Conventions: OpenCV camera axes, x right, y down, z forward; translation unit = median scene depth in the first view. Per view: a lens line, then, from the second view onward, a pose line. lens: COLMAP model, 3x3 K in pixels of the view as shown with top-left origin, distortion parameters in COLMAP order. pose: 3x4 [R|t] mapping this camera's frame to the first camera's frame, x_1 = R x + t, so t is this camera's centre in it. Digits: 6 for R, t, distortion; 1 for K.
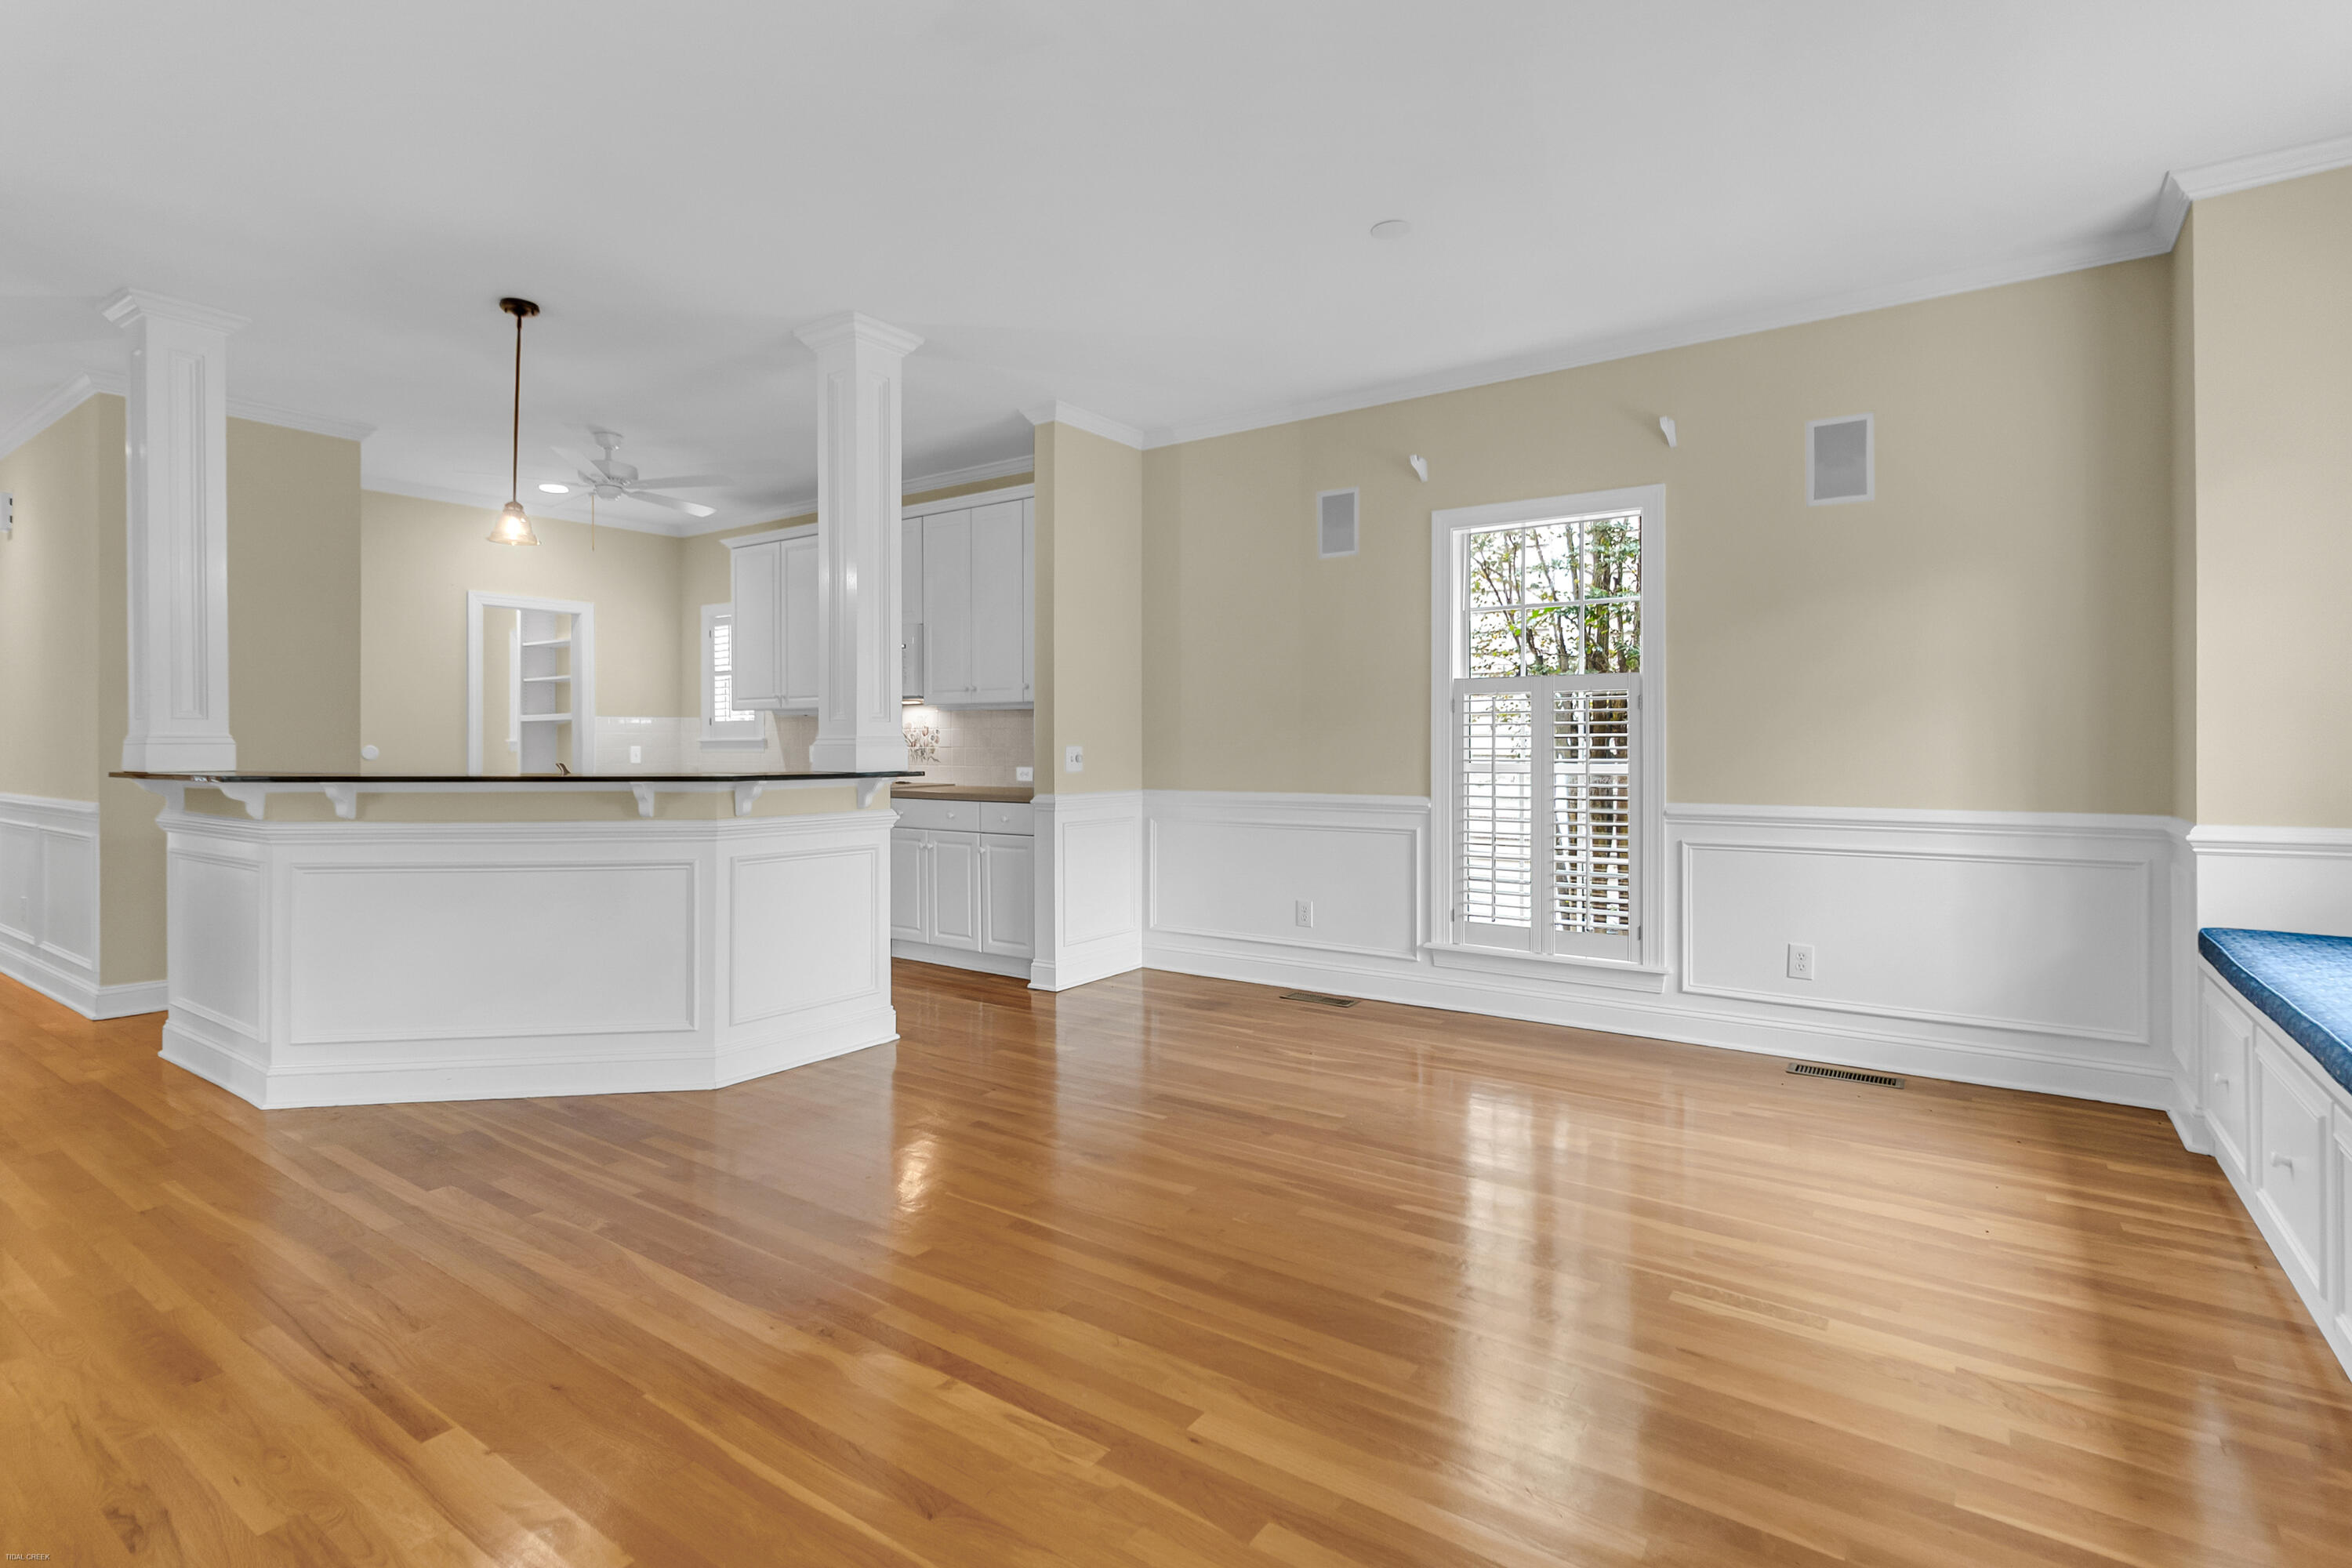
lens RADIAL K [[1119.6, 0, 1176.3], [0, 1119.6, 743.4], [0, 0, 1]] dist [-0.001039, 0.000257]
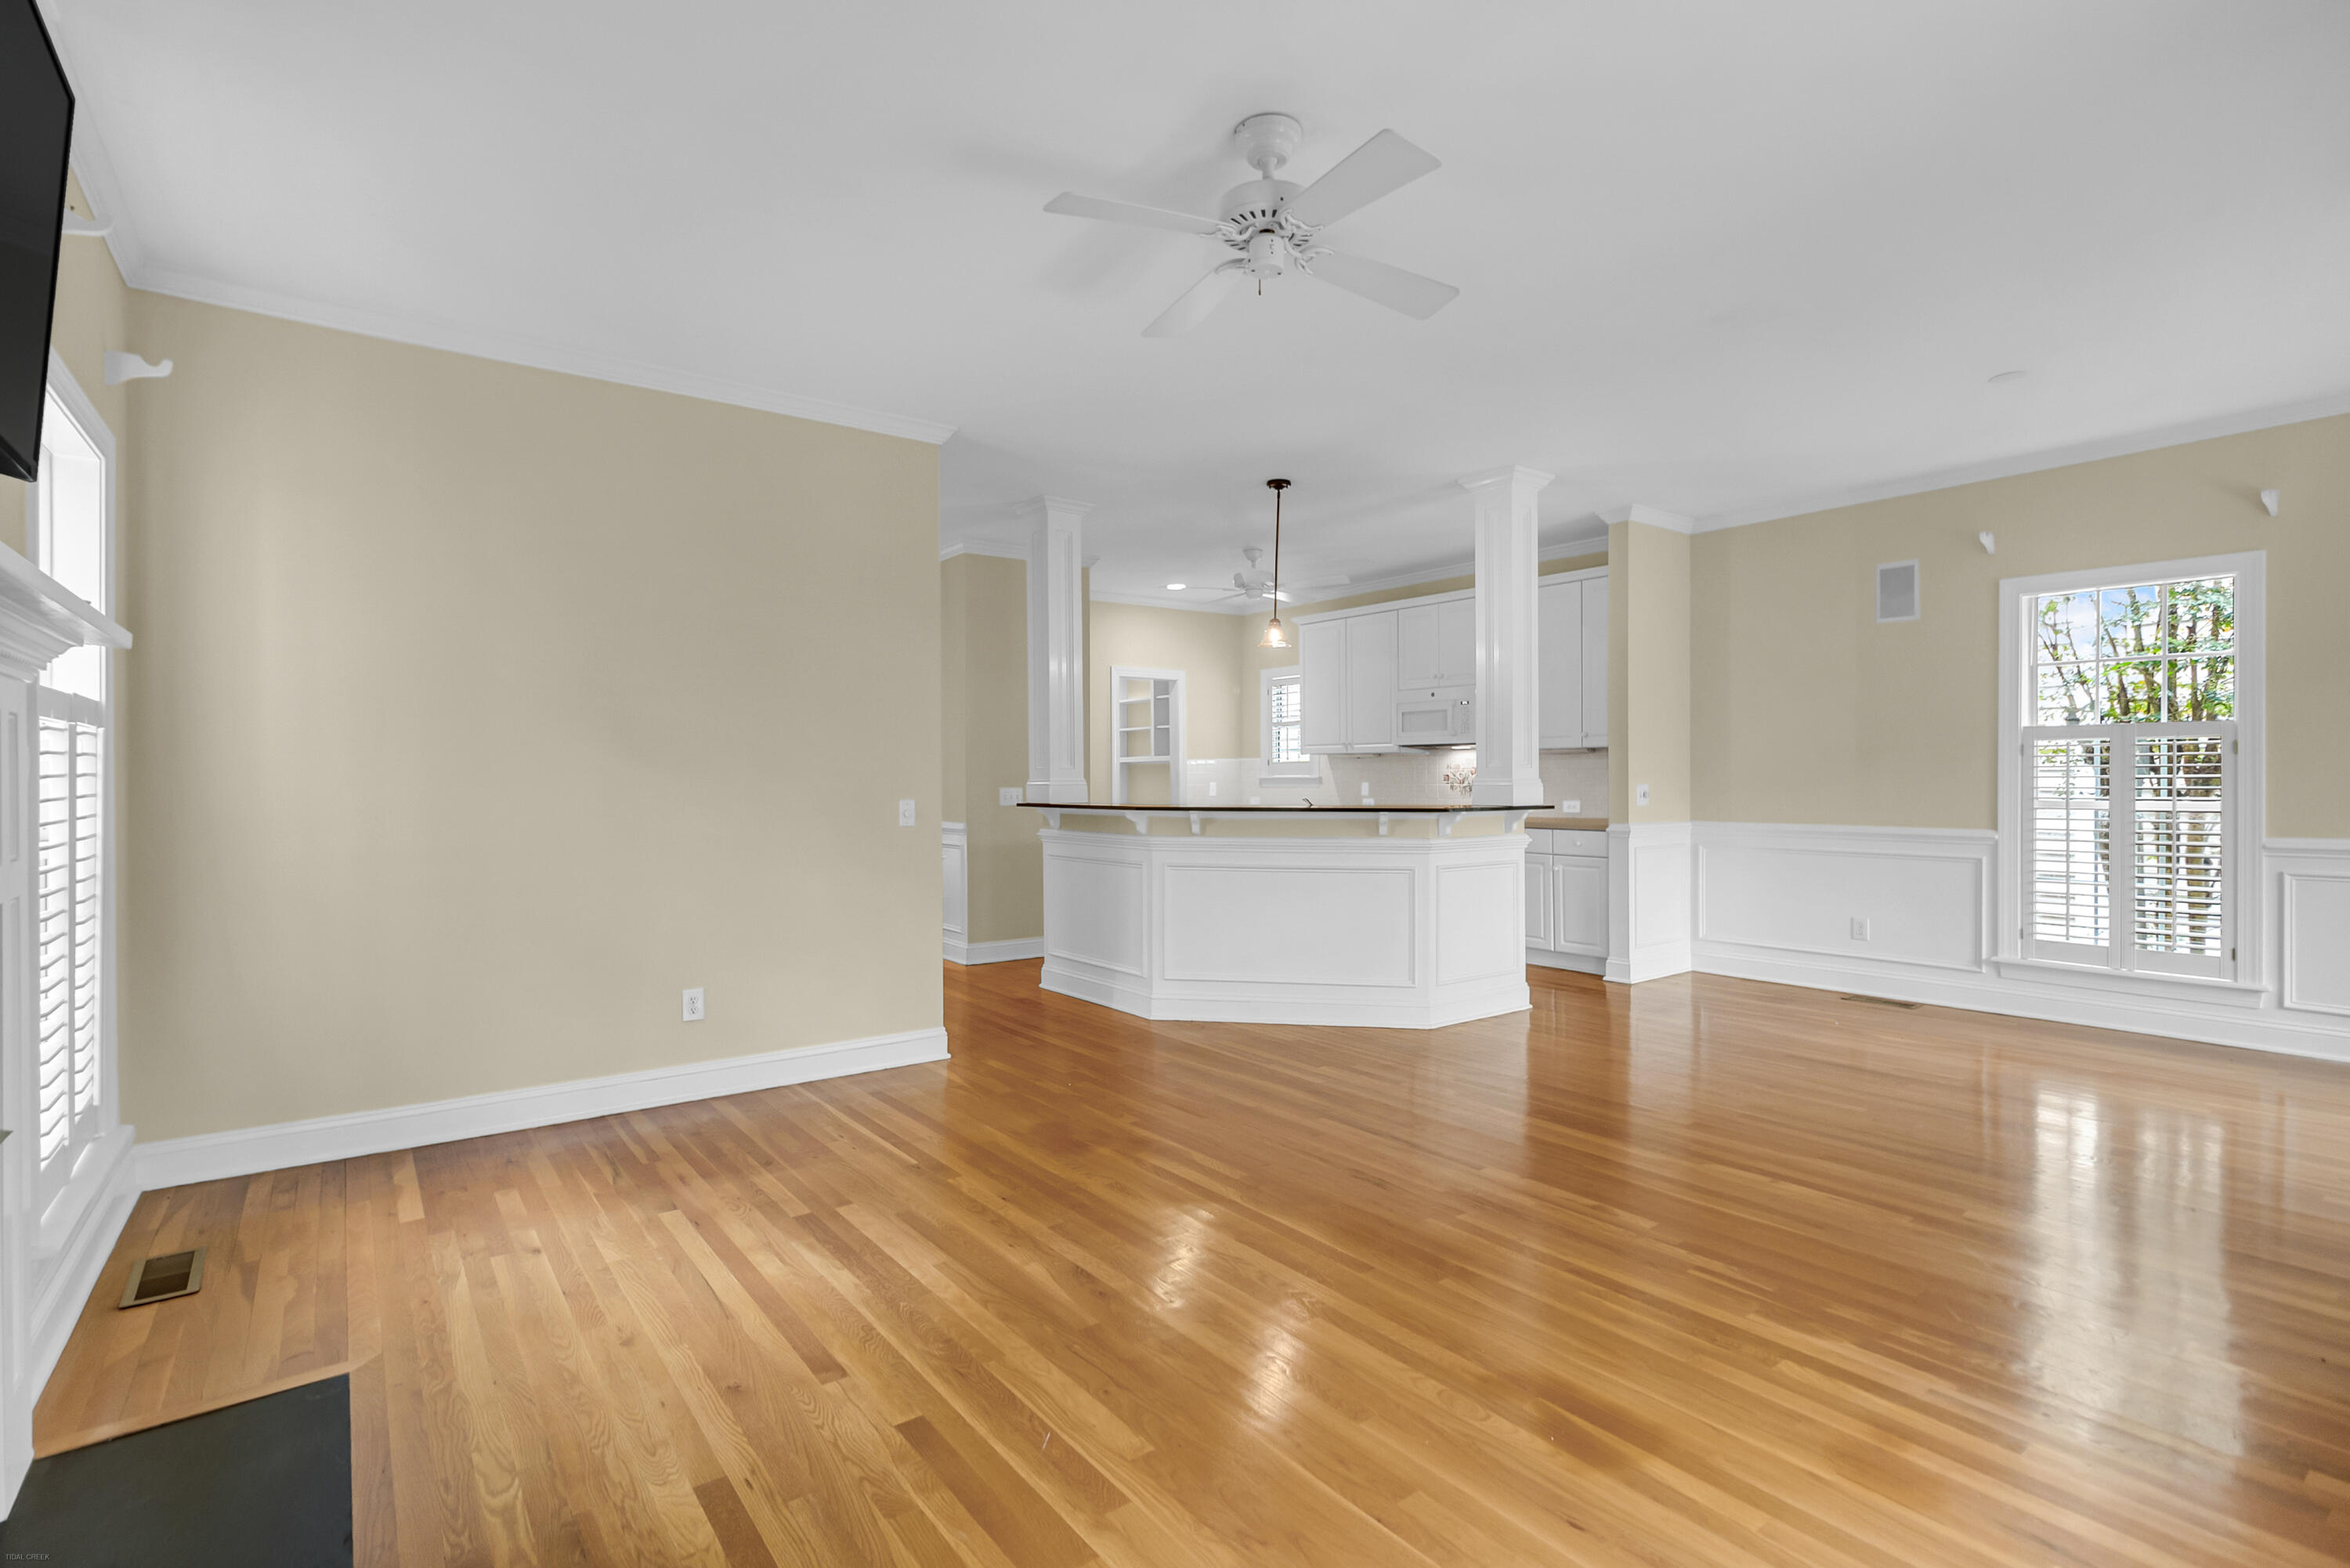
lens RADIAL K [[1108.2, 0, 1171.3], [0, 1108.2, 783.3], [0, 0, 1]] dist [-0.002411, 0.001034]
pose [[0.950626, 0.000200, -0.310340, -0.214239], [0.002638, 0.999958, 0.008726, -0.011274], [0.310329, -0.009114, 0.950585, -0.322127]]
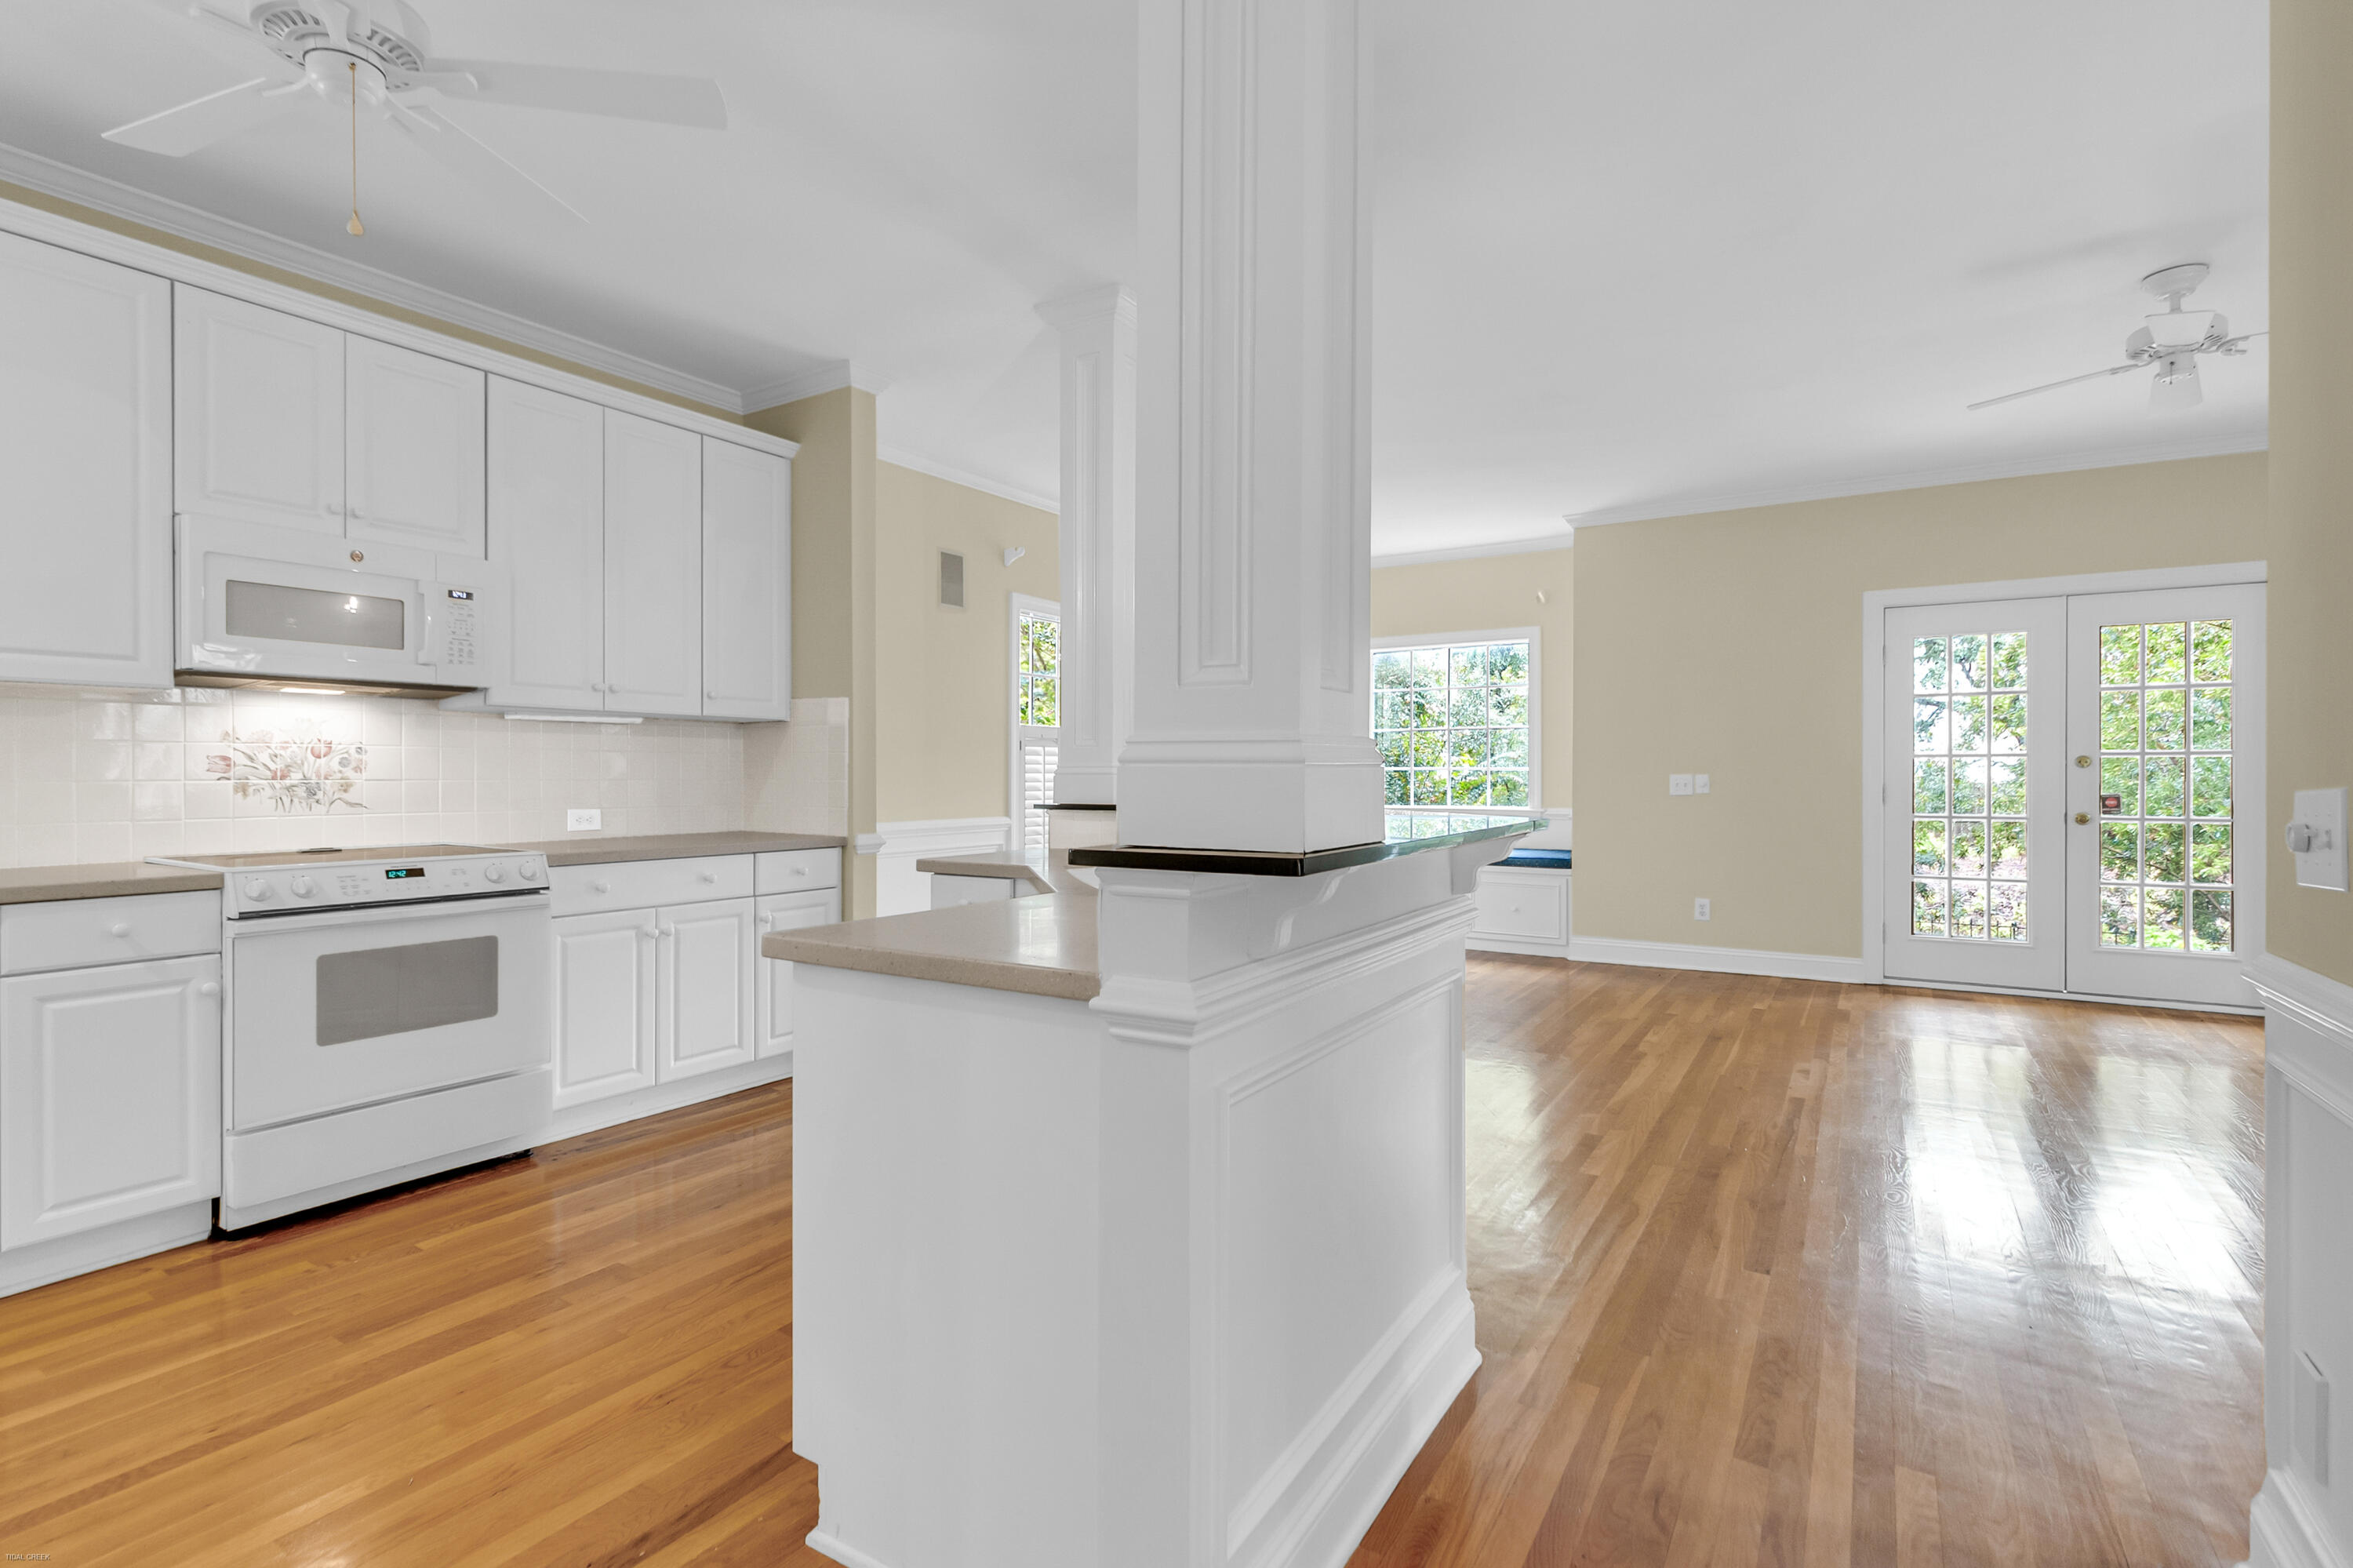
lens RADIAL K [[1109.7, 0, 1172.7], [0, 1109.7, 783.3], [0, 0, 1]] dist [-0.002411, 0.001034]
pose [[-0.049992, -0.003247, 0.998744, -0.990619], [0.001252, 0.999994, 0.003313, 0.004764], [-0.998749, 0.001416, -0.049988, 0.840111]]
